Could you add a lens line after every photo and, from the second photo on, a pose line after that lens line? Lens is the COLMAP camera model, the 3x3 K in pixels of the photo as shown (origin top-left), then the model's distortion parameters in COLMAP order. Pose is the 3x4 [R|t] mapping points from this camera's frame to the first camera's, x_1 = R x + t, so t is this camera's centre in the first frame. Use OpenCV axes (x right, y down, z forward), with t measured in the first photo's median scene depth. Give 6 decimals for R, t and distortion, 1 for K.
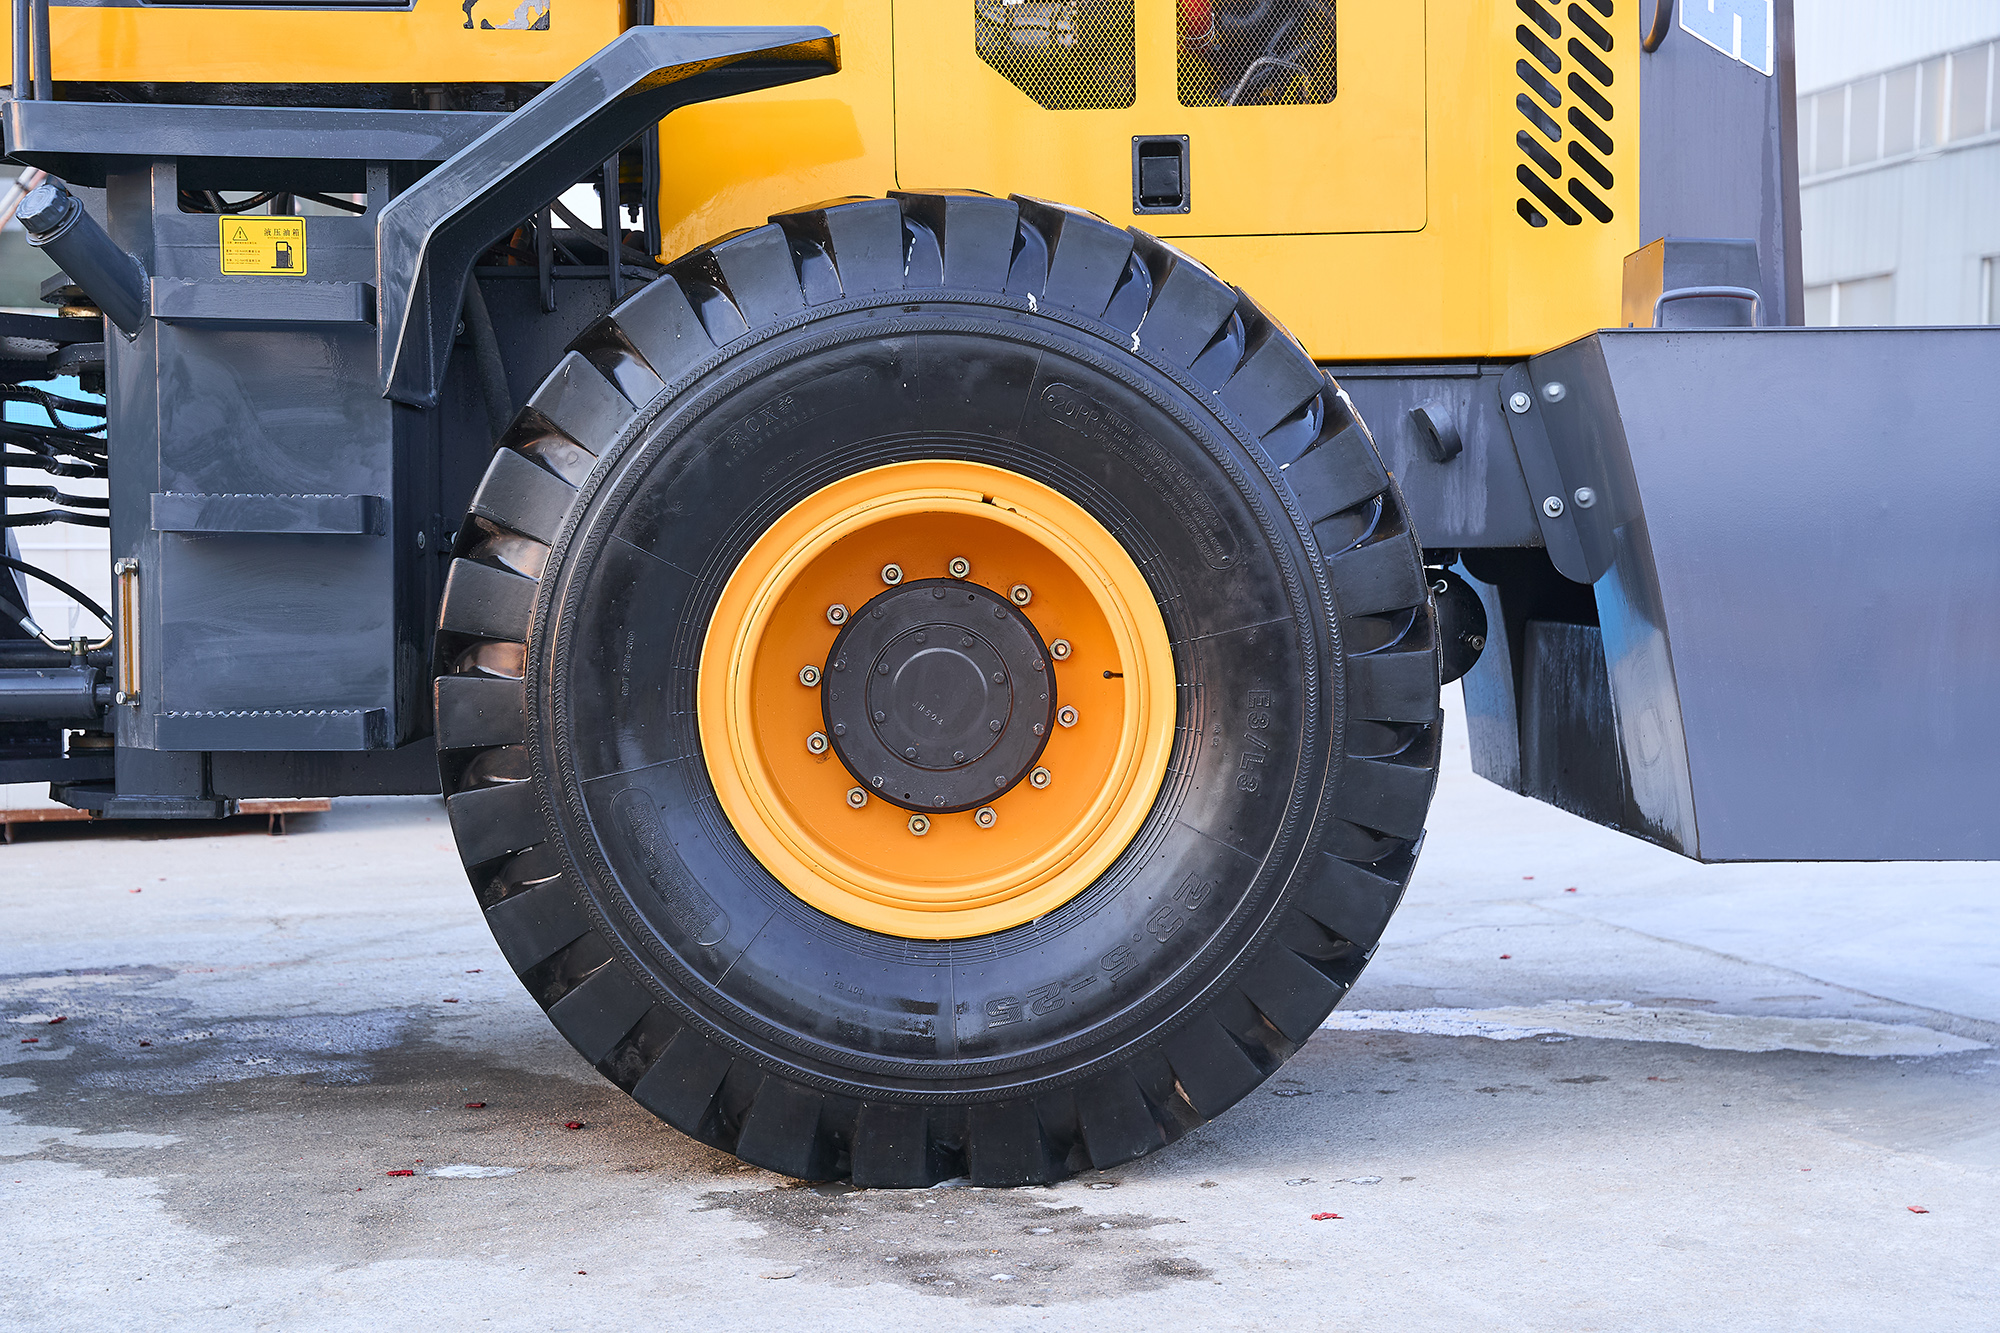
lens RADIAL K [[2942.1, 0, 1000.0], [0, 2942.1, 666.5], [0, 0, 1]] dist [0.132986, 0.043844]
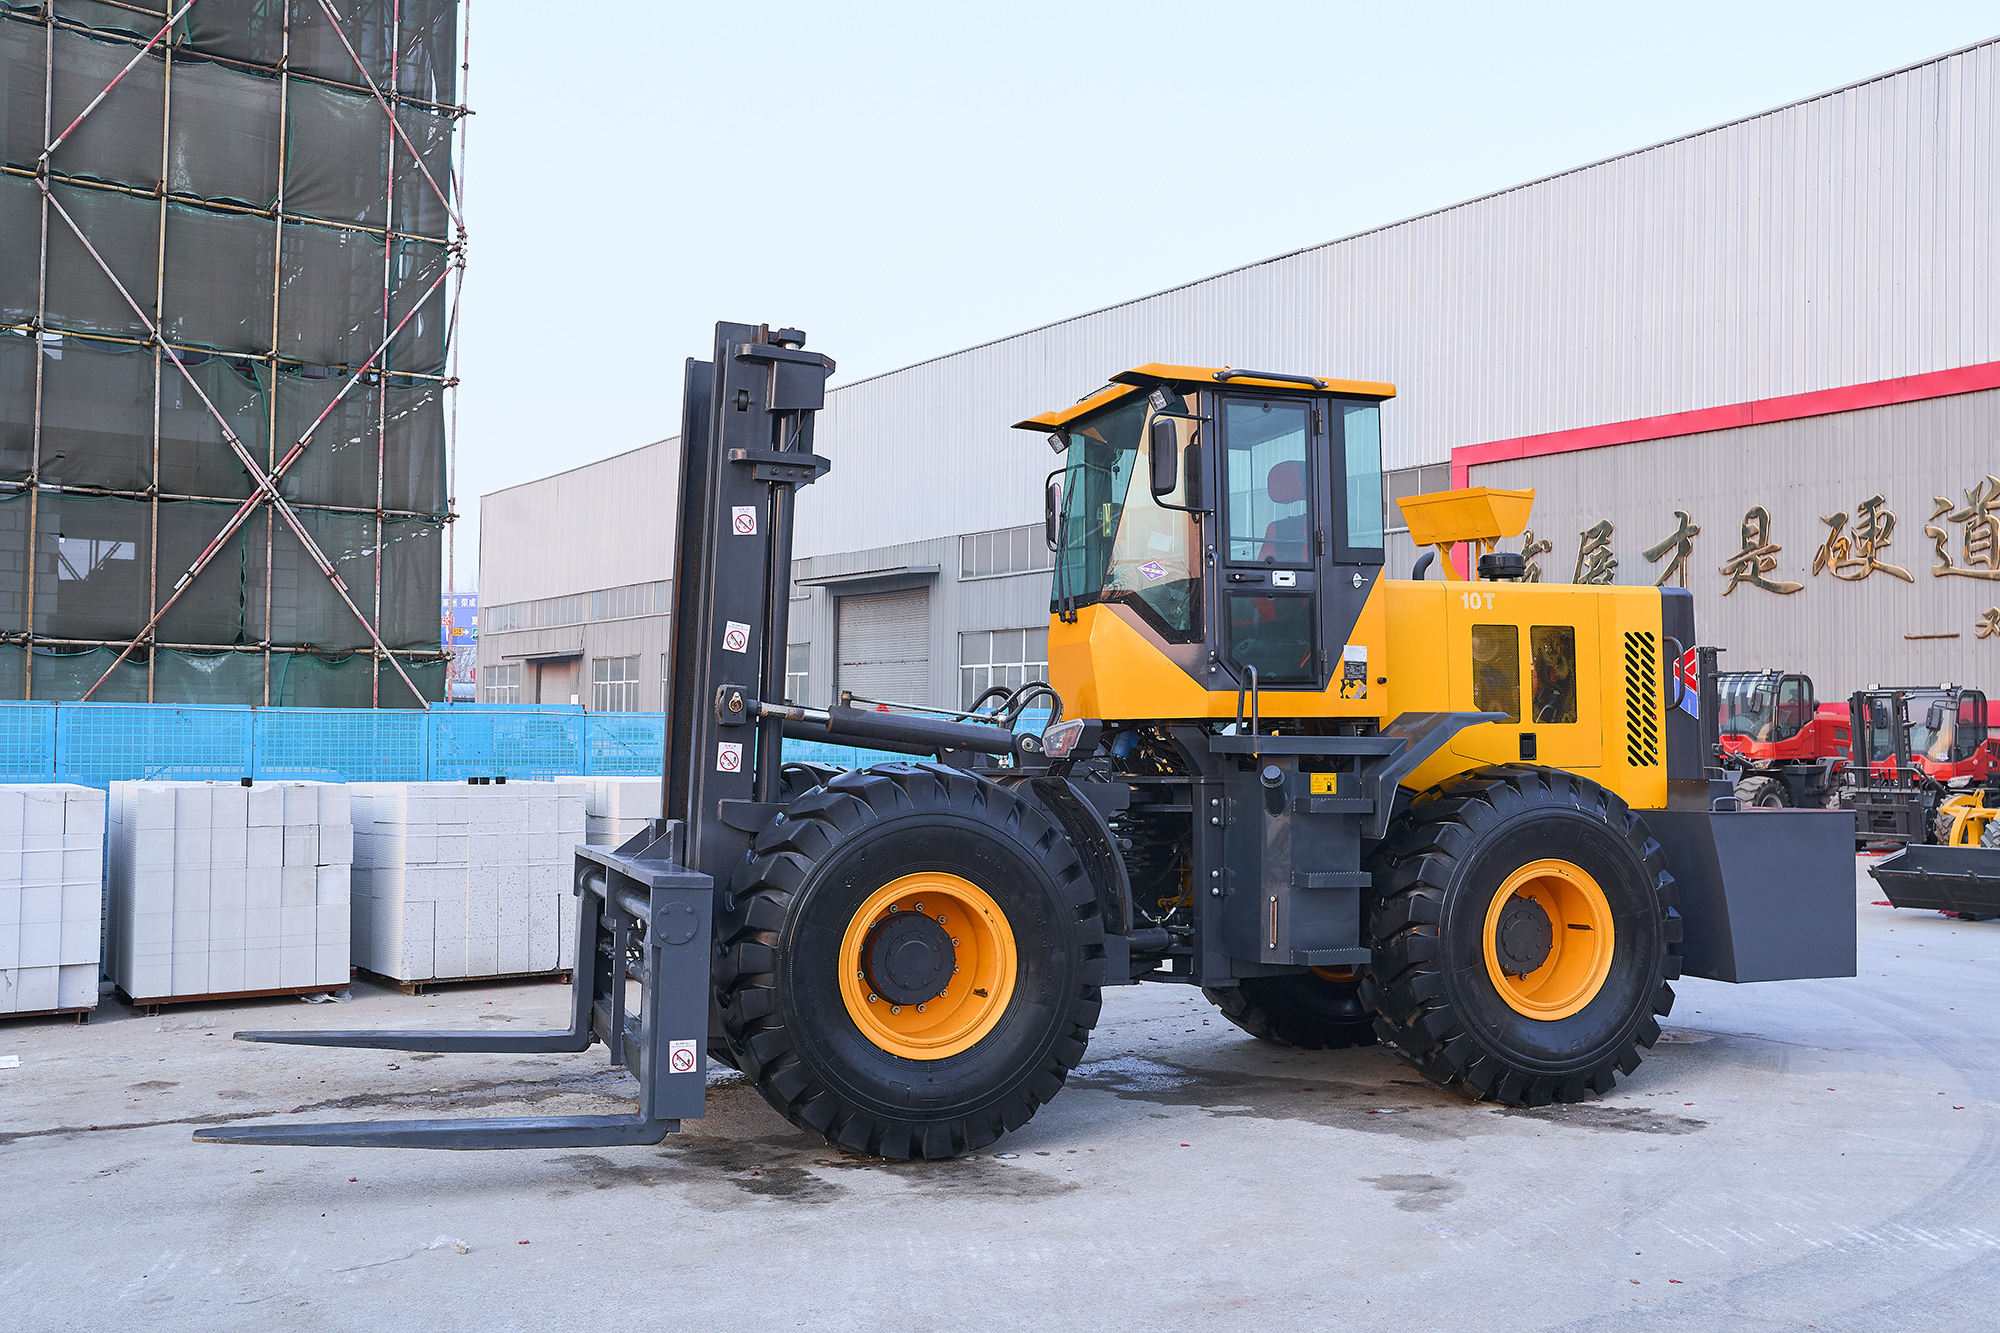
lens RADIAL K [[1765.4, 0, 999.2], [0, 1765.4, 671.1], [0, 0, 1]] dist [-0.104939, 0.189500]
pose [[0.940107, 0.024299, 0.340013, -1.081283], [0.004004, 0.996600, -0.082293, -0.108923], [-0.340857, 0.078726, 0.936813, -0.455629]]
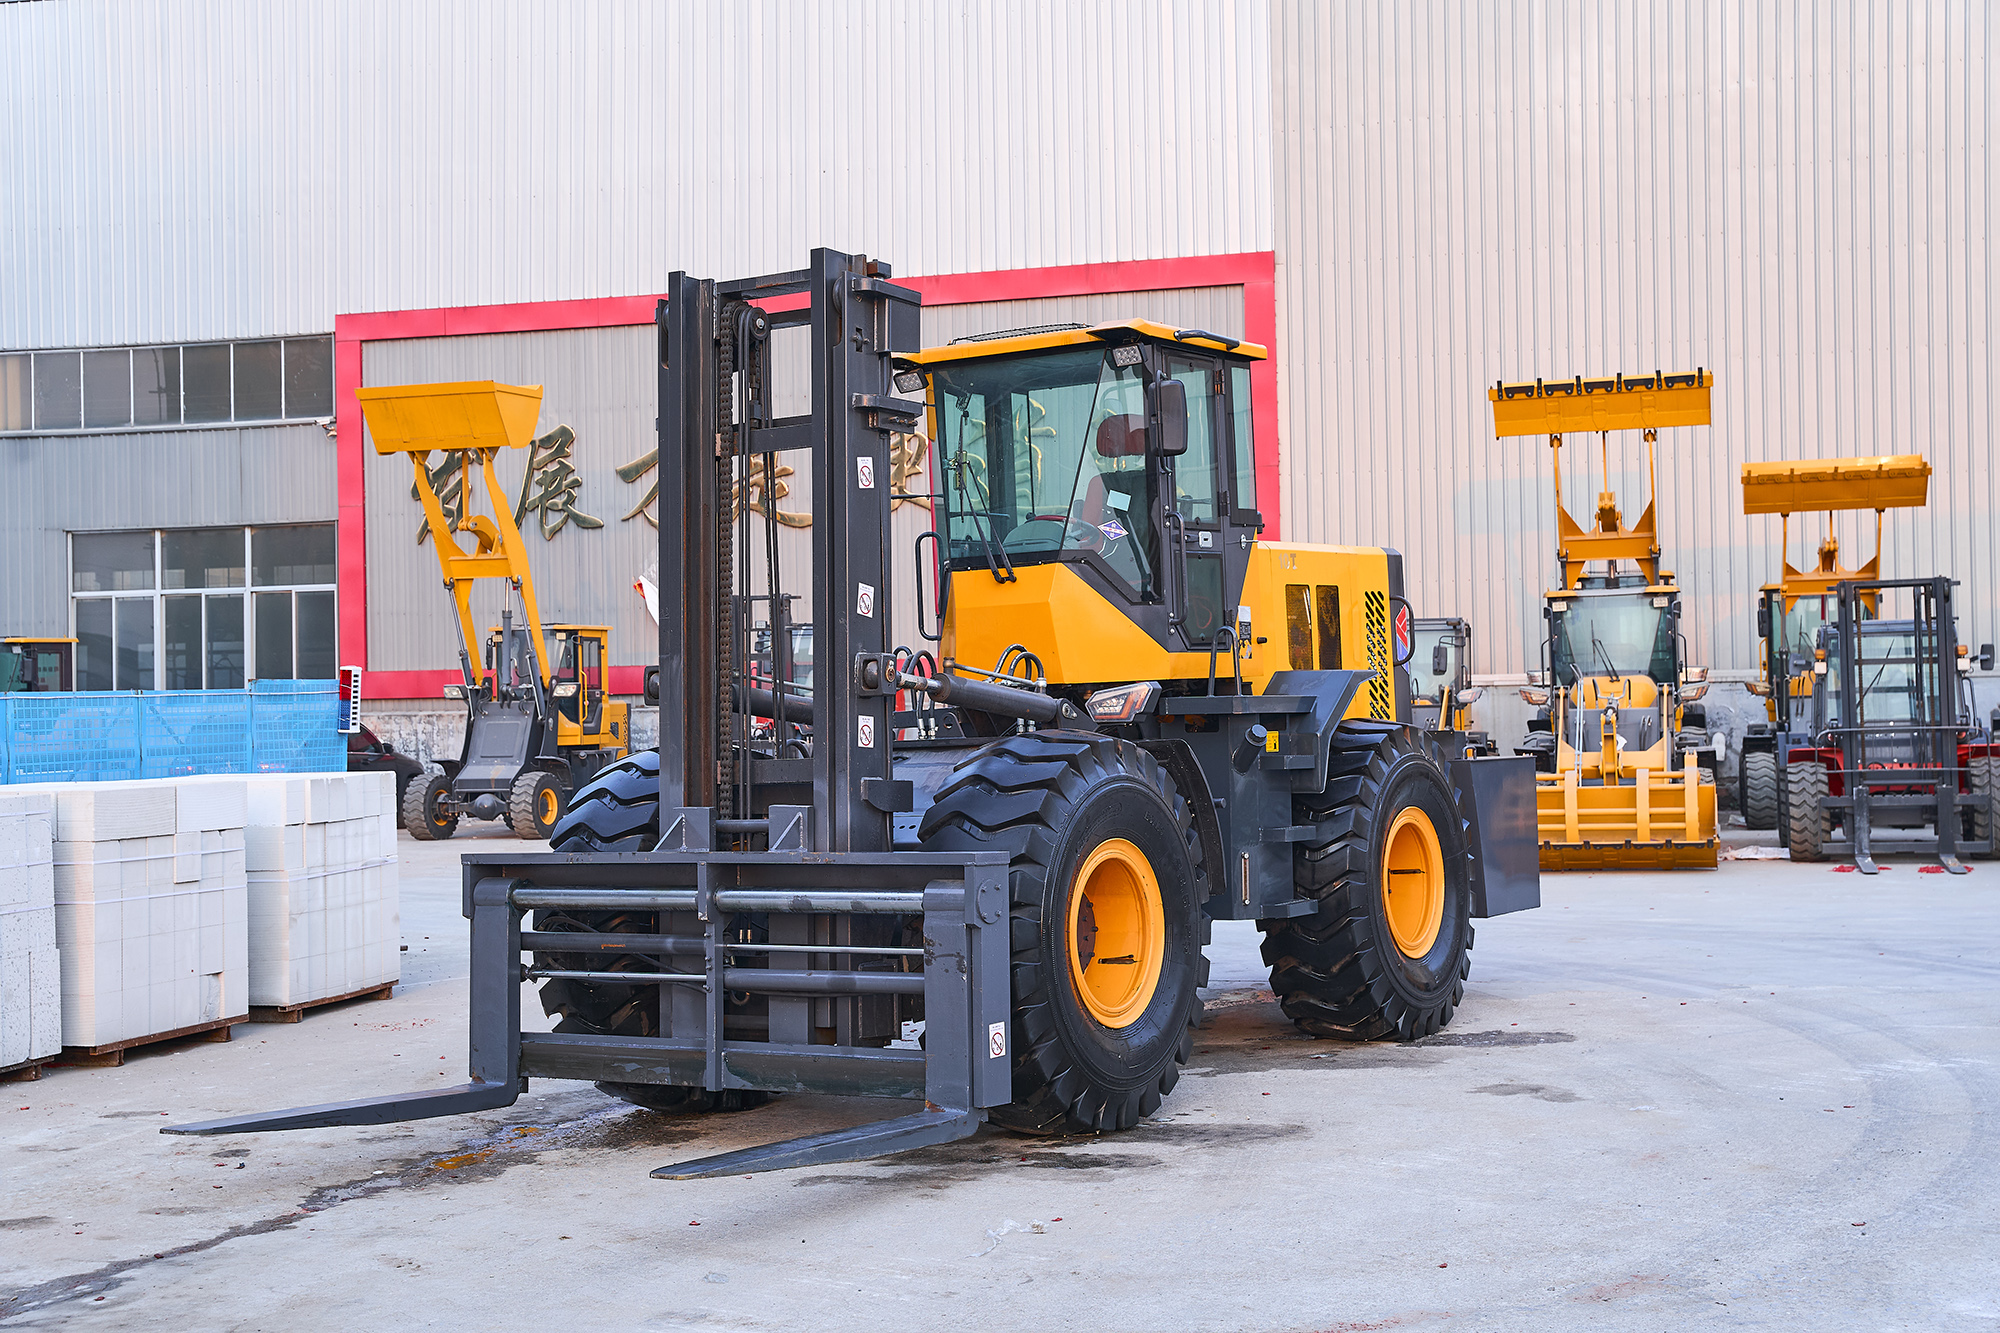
lens RADIAL K [[2602.4, 0, 1005.1], [0, 2602.4, 664.4], [0, 0, 1]] dist [0.014752, 0.384643]
pose [[0.540237, 0.006031, 0.841492, -2.459968], [0.058181, 0.997314, -0.044499, -0.116018], [-0.839500, 0.072998, 0.538435, -0.146564]]
